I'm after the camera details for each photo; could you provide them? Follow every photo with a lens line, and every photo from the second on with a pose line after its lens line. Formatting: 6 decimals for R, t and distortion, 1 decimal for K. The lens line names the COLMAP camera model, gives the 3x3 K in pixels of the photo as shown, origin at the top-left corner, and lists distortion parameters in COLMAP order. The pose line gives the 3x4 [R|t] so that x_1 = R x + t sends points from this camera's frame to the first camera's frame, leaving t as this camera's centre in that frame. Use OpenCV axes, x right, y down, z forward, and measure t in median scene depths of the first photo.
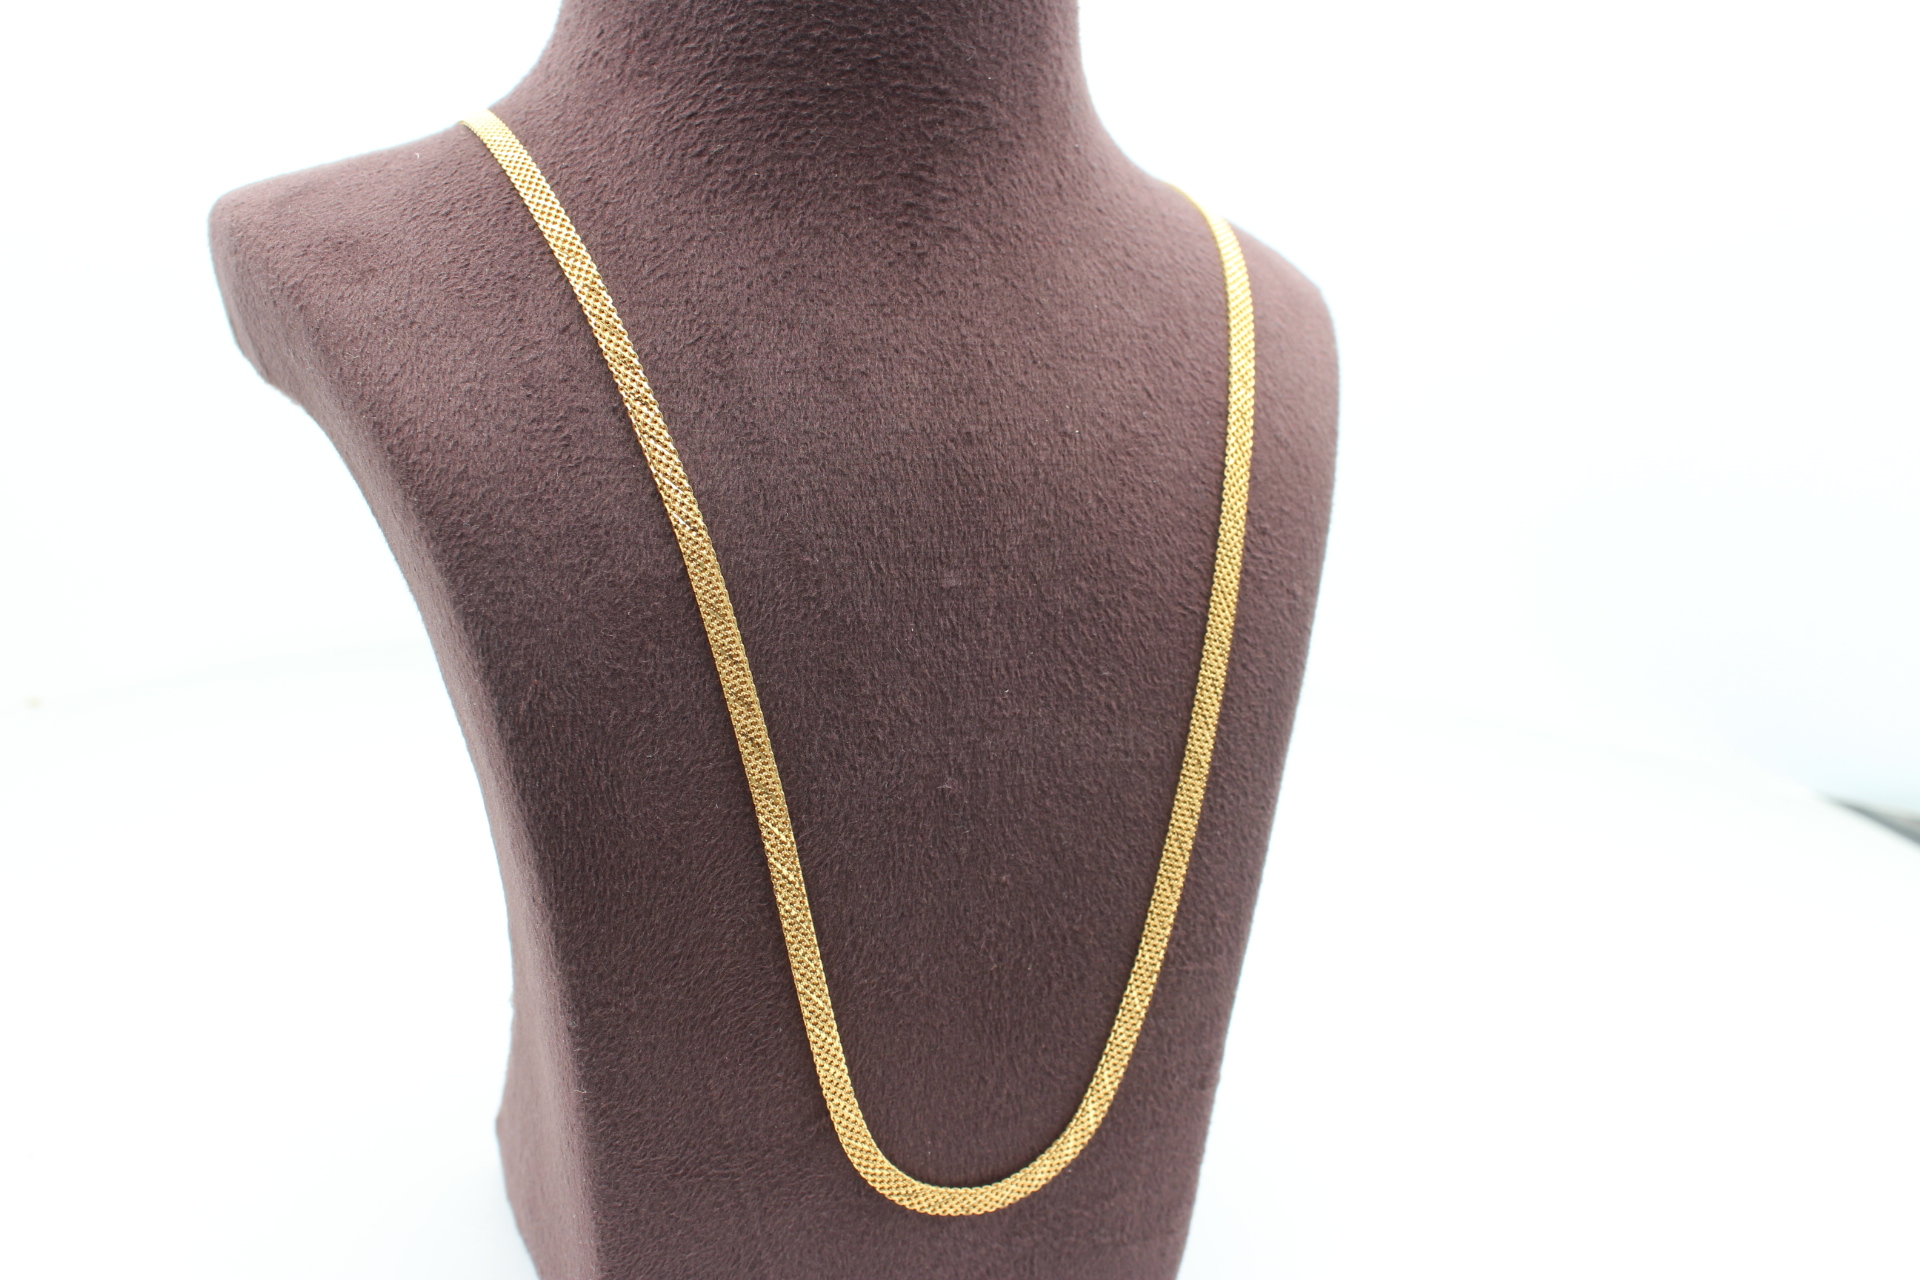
lens RADIAL K [[1895.9, 0, 969.9], [0, 1895.9, 664.0], [0, 0, 1]] dist [-0.136785, 0.098562]
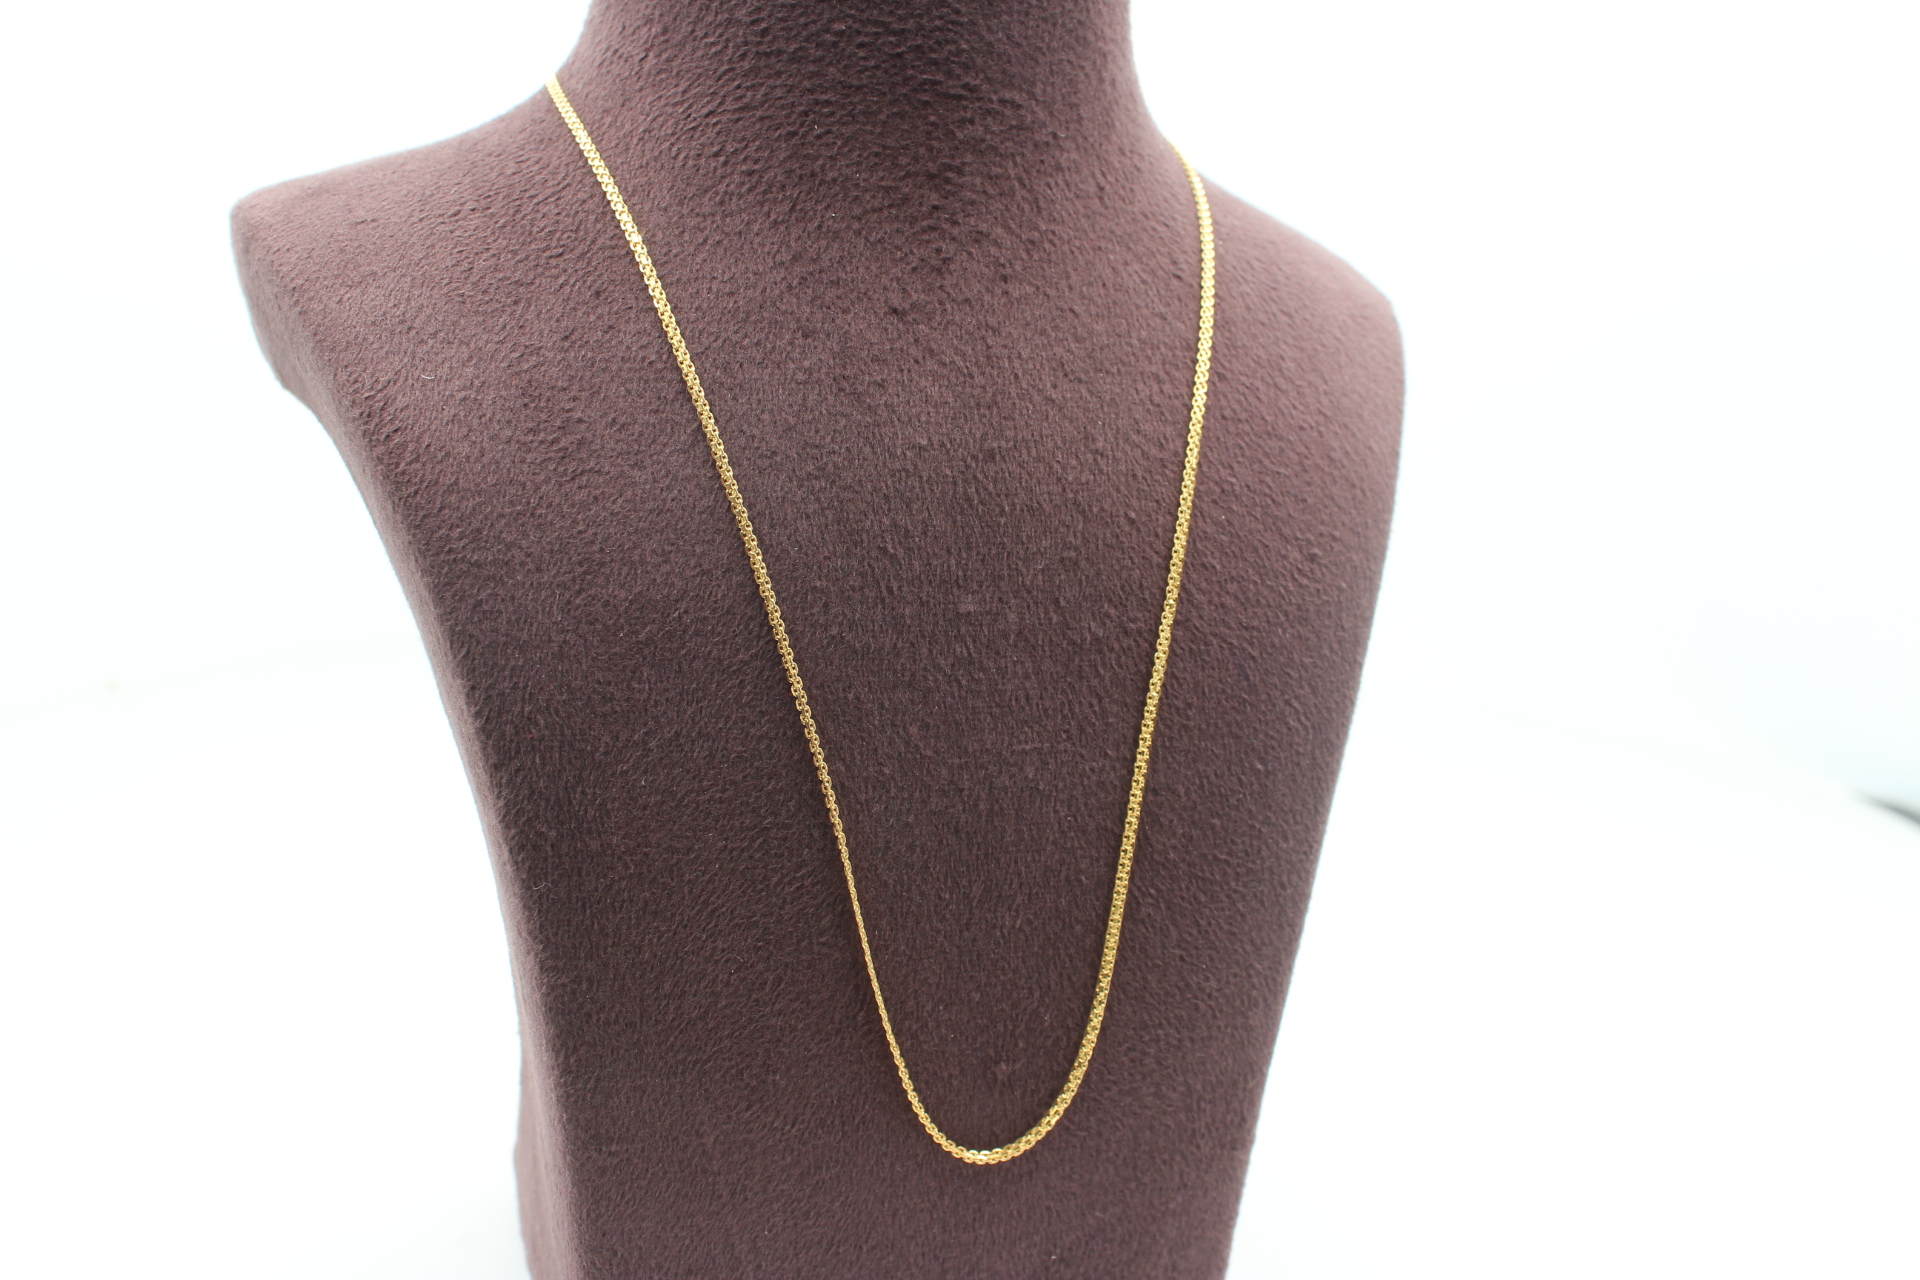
lens RADIAL K [[1895.9, 0, 969.9], [0, 1895.9, 664.0], [0, 0, 1]] dist [-0.136785, 0.098562]
pose [[0.997328, 0.019731, -0.070335, 0.057051], [-0.020176, 0.999781, -0.005618, -0.009486], [0.070208, 0.007022, 0.997508, 0.057903]]
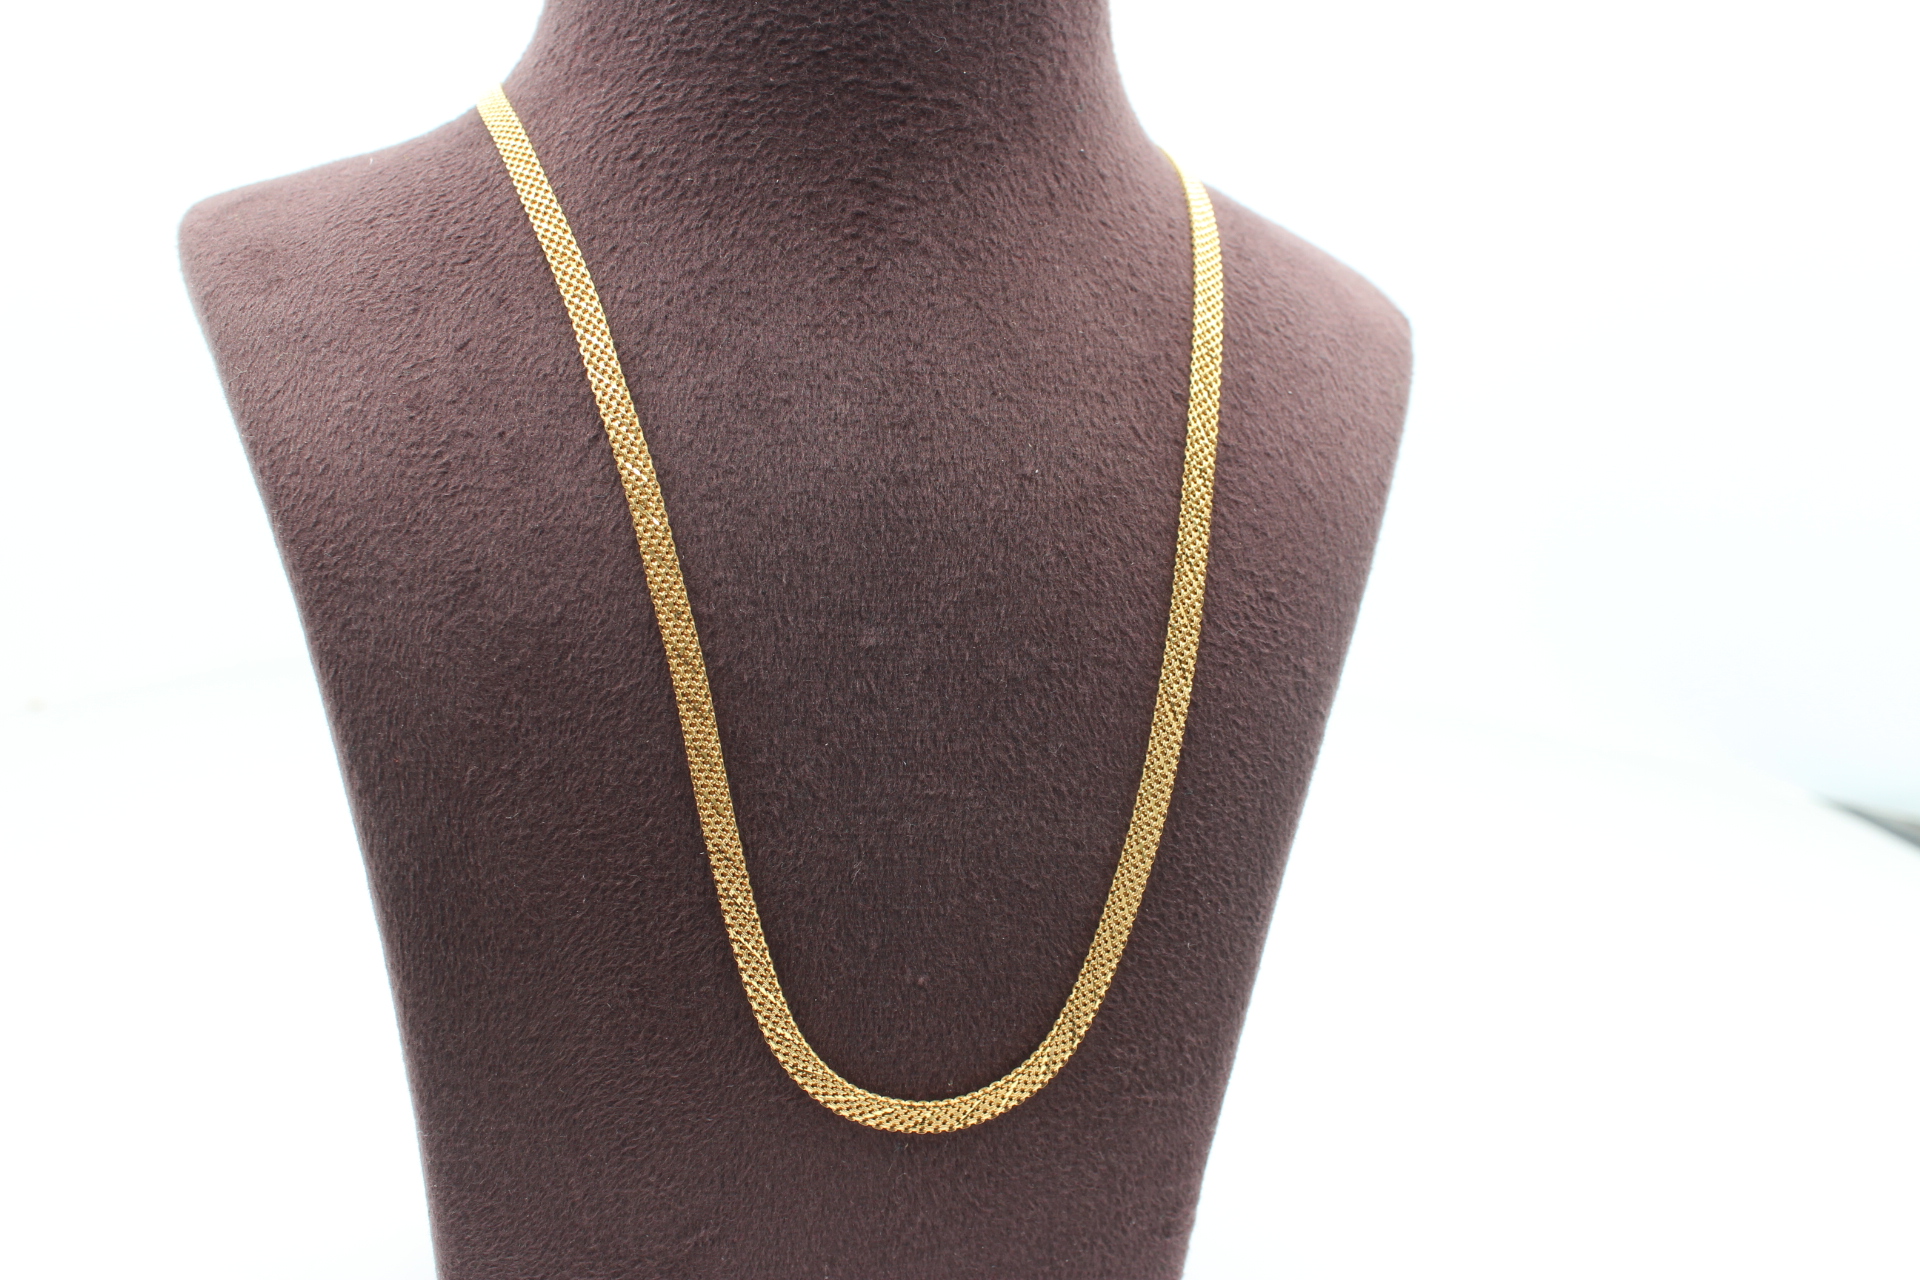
lens RADIAL K [[1895.9, 0, 969.9], [0, 1895.9, 664.0], [0, 0, 1]] dist [-0.136785, 0.098562]
pose [[0.981670, 0.049064, -0.184163, 0.195749], [-0.052341, 0.998545, -0.012971, -0.023015], [0.183258, 0.022373, 0.982810, 0.141382]]
